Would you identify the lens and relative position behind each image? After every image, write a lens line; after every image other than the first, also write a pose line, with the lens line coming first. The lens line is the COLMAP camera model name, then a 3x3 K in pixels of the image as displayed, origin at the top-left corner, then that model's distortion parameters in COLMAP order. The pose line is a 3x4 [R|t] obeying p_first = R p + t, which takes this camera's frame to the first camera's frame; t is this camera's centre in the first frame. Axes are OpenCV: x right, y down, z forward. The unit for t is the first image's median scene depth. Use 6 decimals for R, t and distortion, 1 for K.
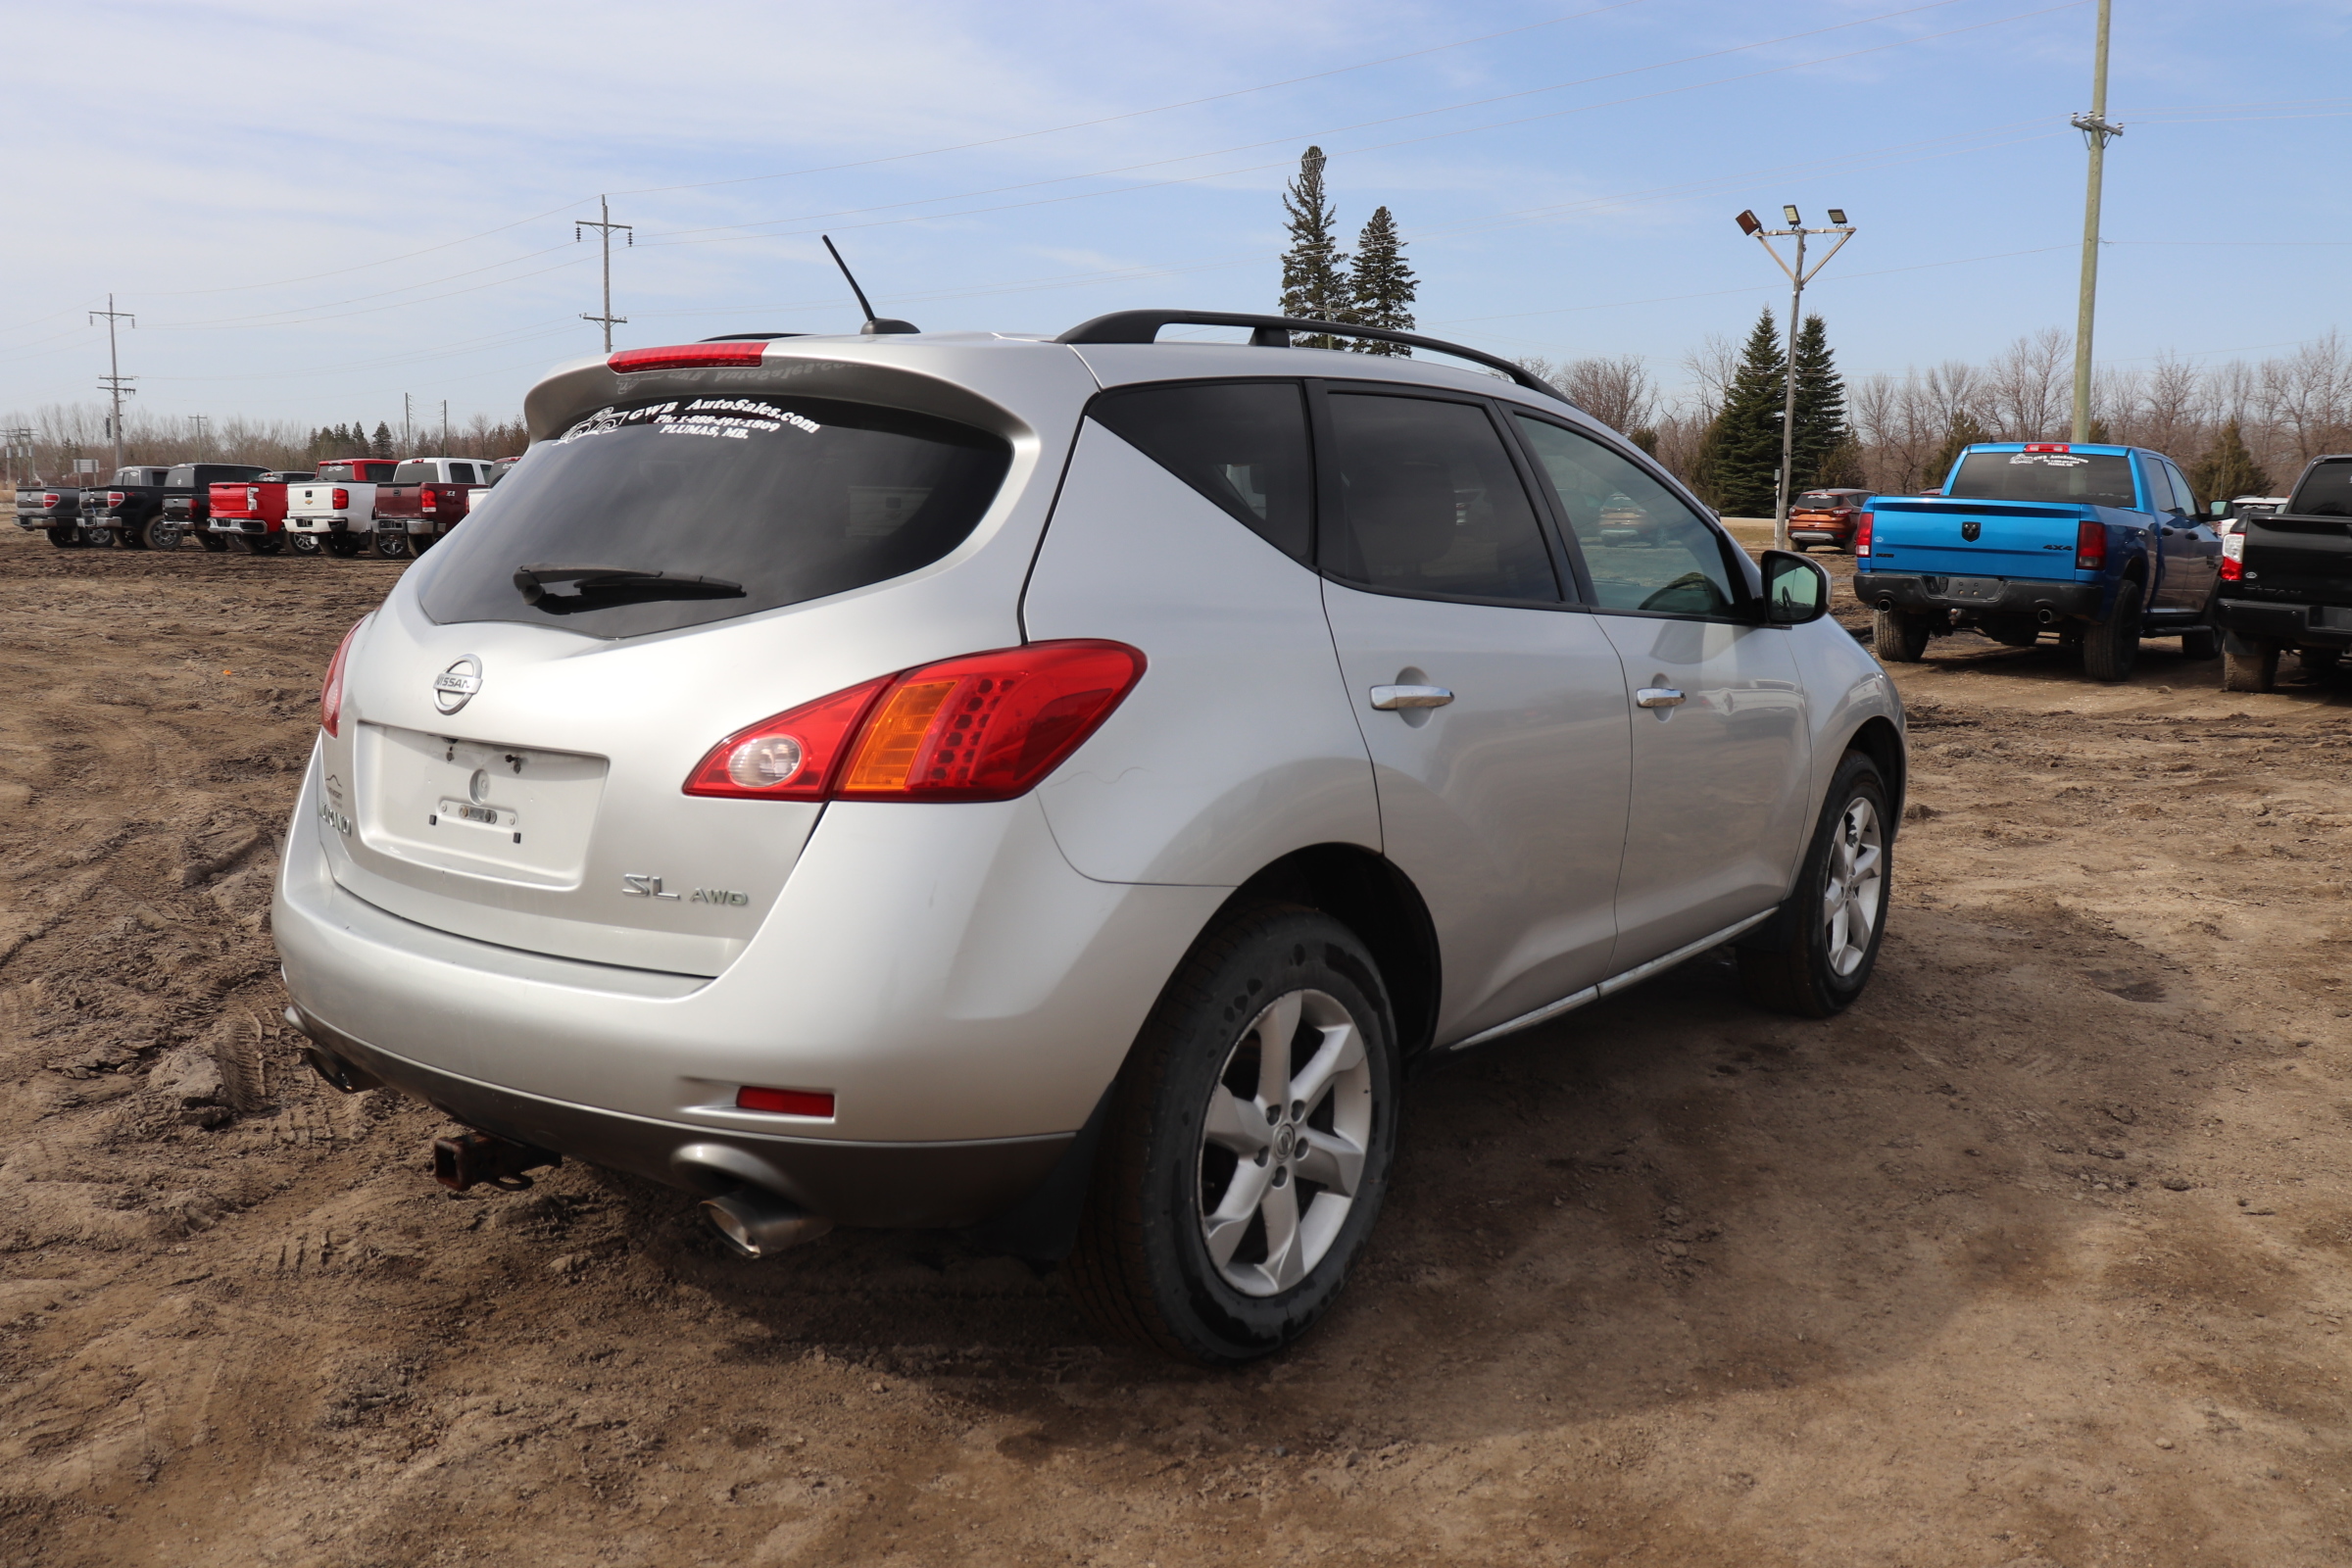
lens RADIAL K [[1981.6, 0, 1176.0], [0, 1981.6, 784.0], [0, 0, 1]] dist [-0.154529, 0.145189]
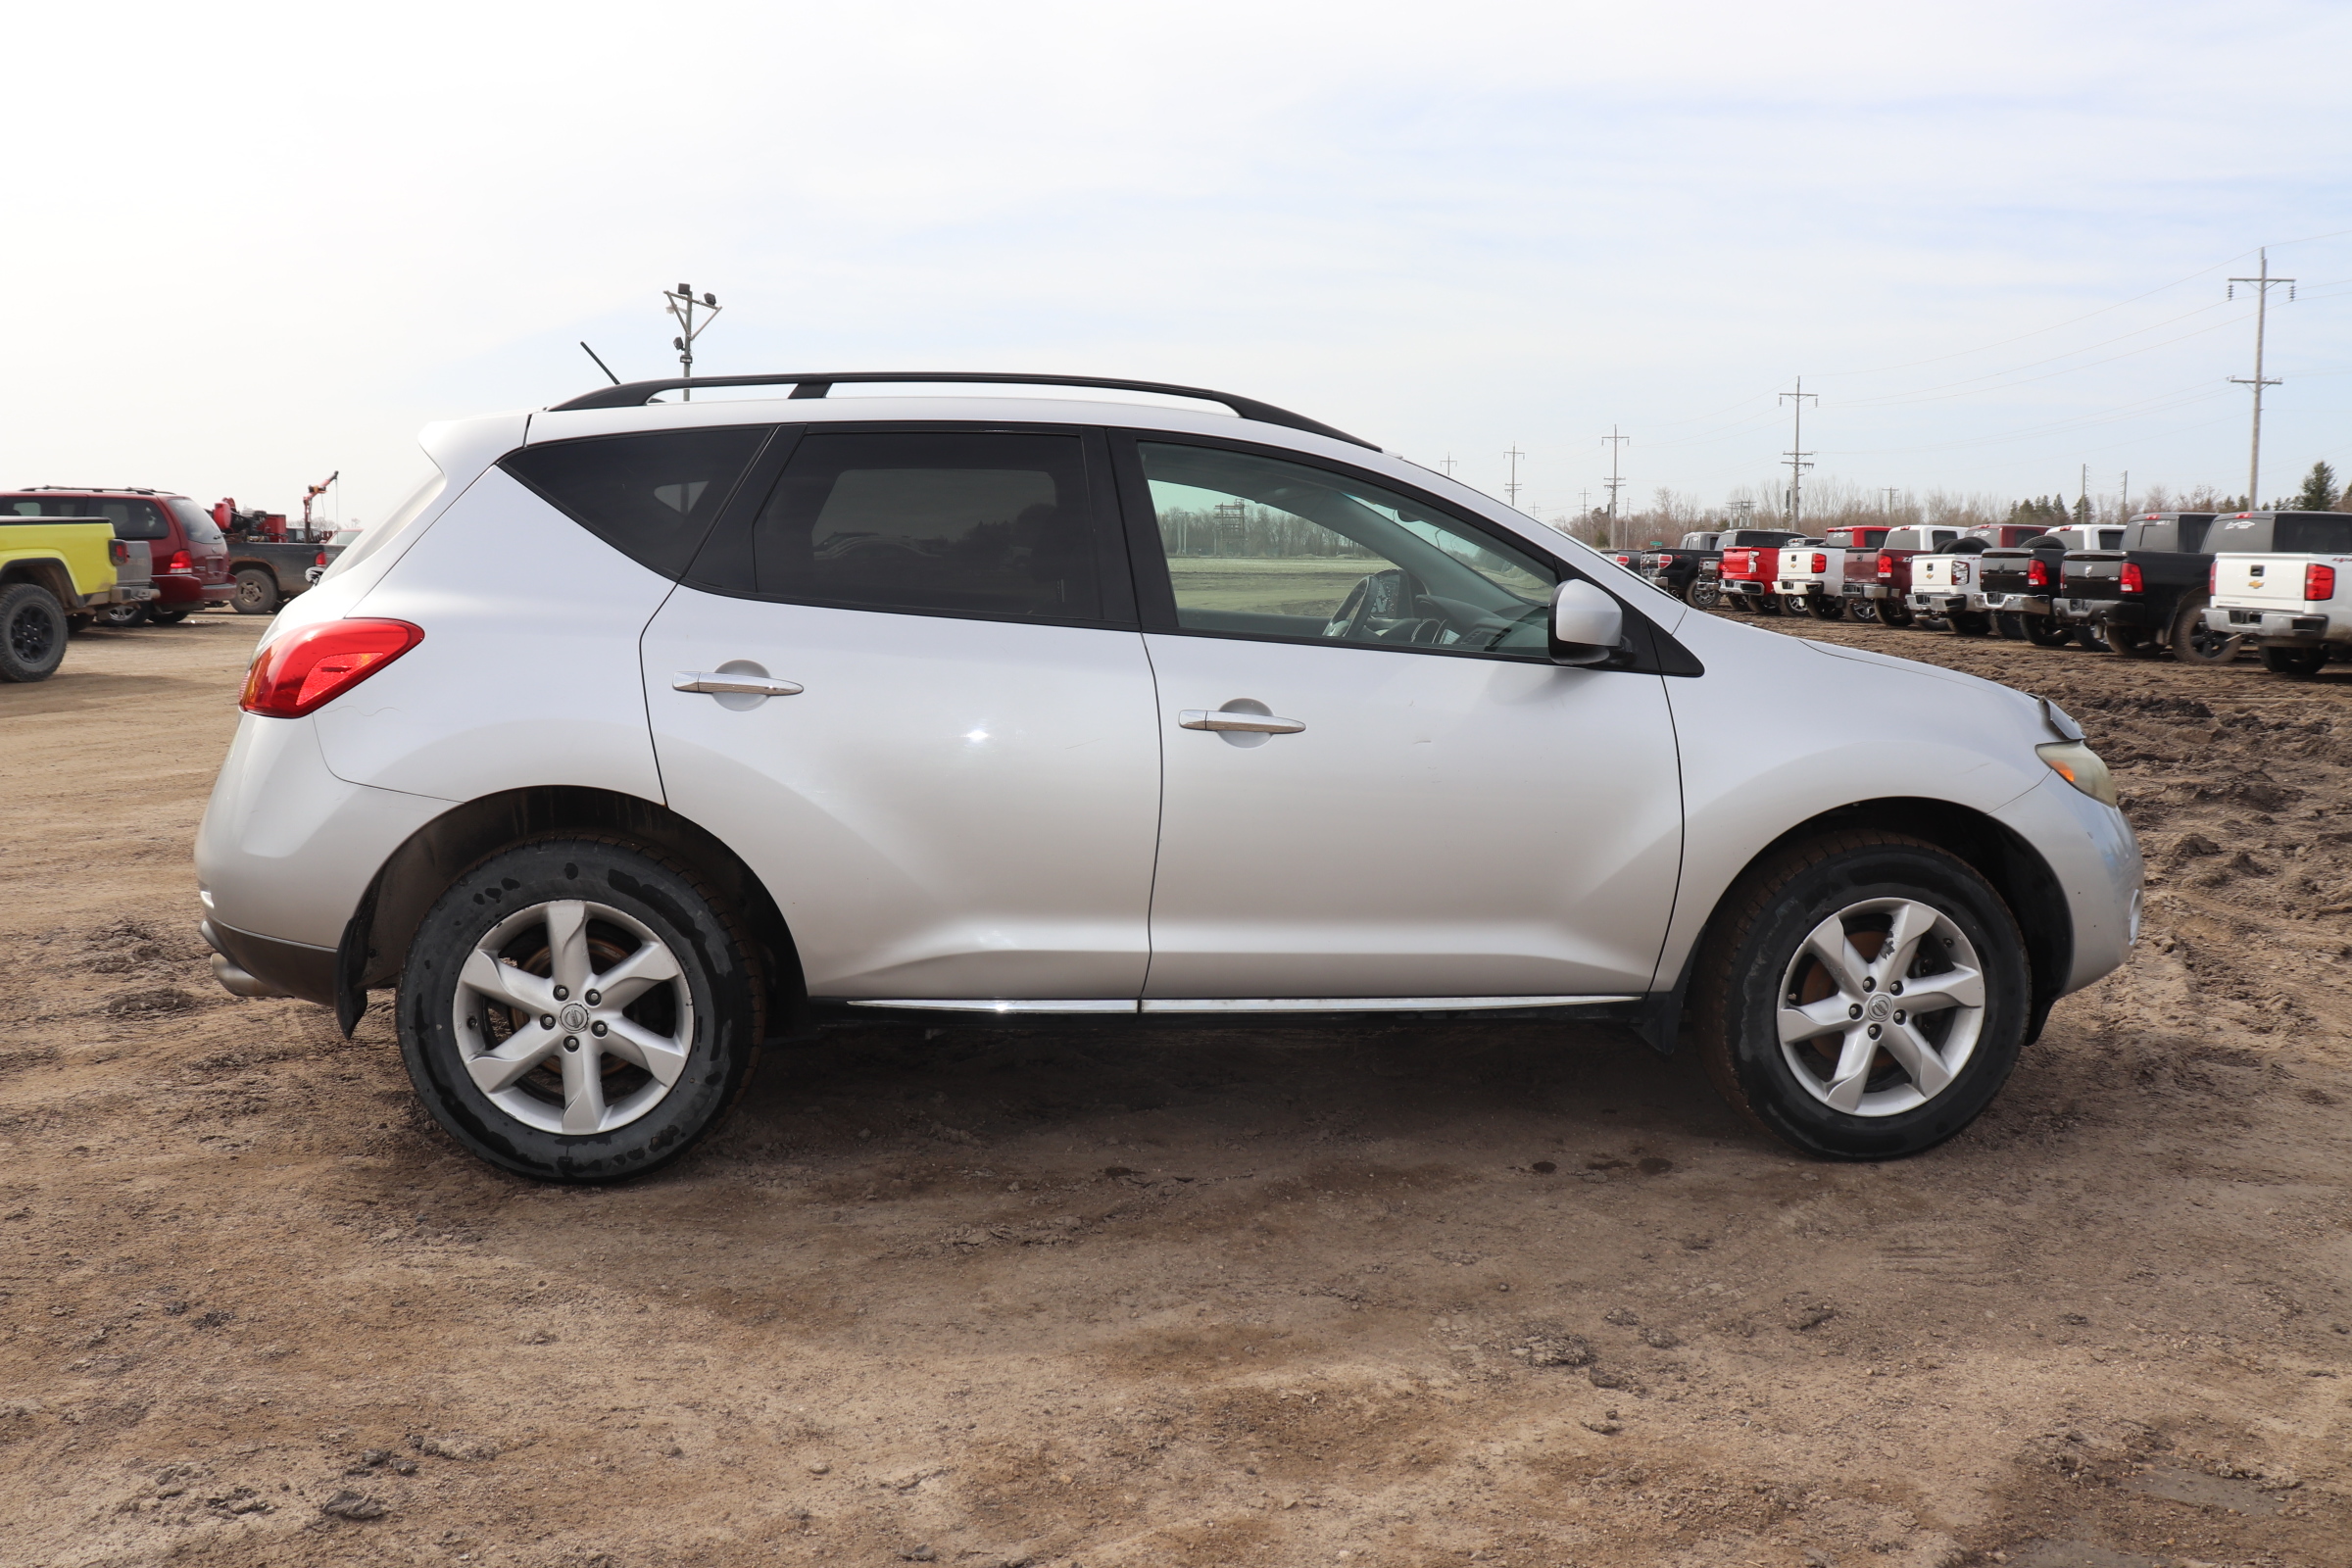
lens RADIAL K [[1981.6, 0, 1176.0], [0, 1981.6, 784.0], [0, 0, 1]] dist [-0.154529, 0.145189]
pose [[0.675027, 0.081394, -0.733289, 1.050164], [-0.108361, 0.994055, 0.010587, -0.022502], [0.729792, 0.072314, 0.679834, 0.344330]]
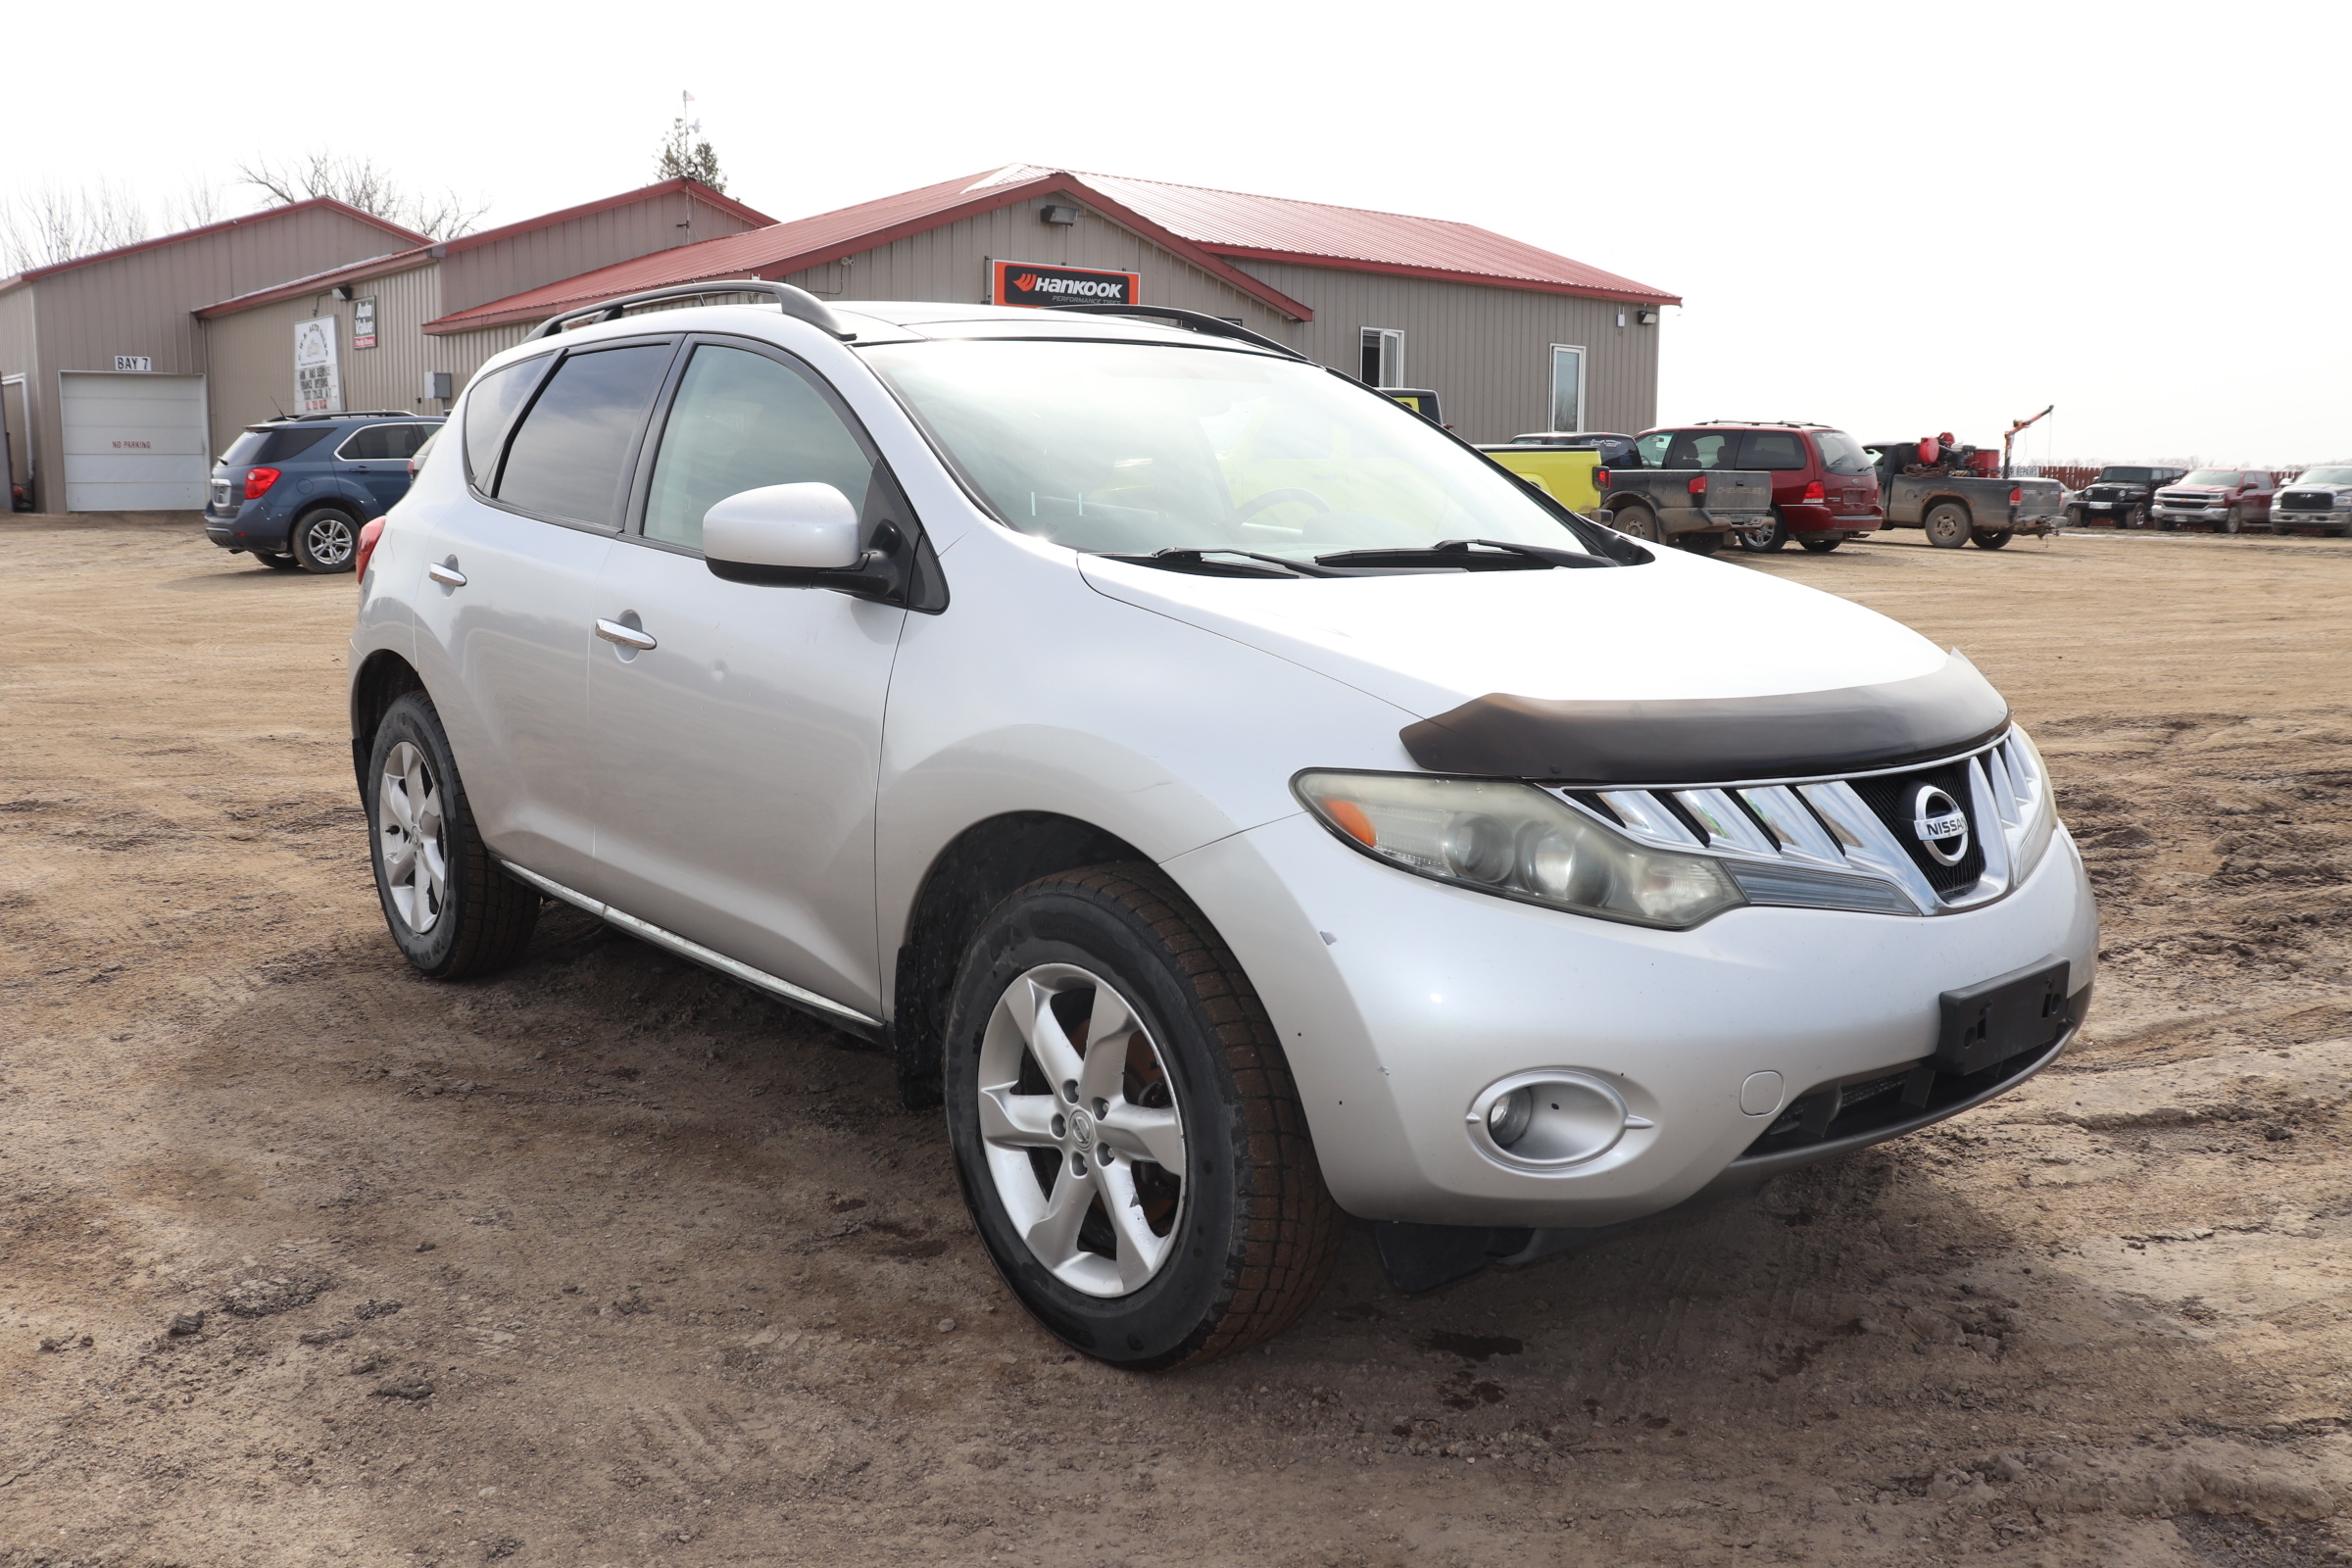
lens RADIAL K [[1981.6, 0, 1176.0], [0, 1981.6, 784.0], [0, 0, 1]] dist [-0.154529, 0.145189]
pose [[-0.227532, 0.139178, -0.963773, 1.215212], [-0.152482, 0.972431, 0.176427, -0.197516], [0.961758, 0.187100, -0.200037, 1.605509]]
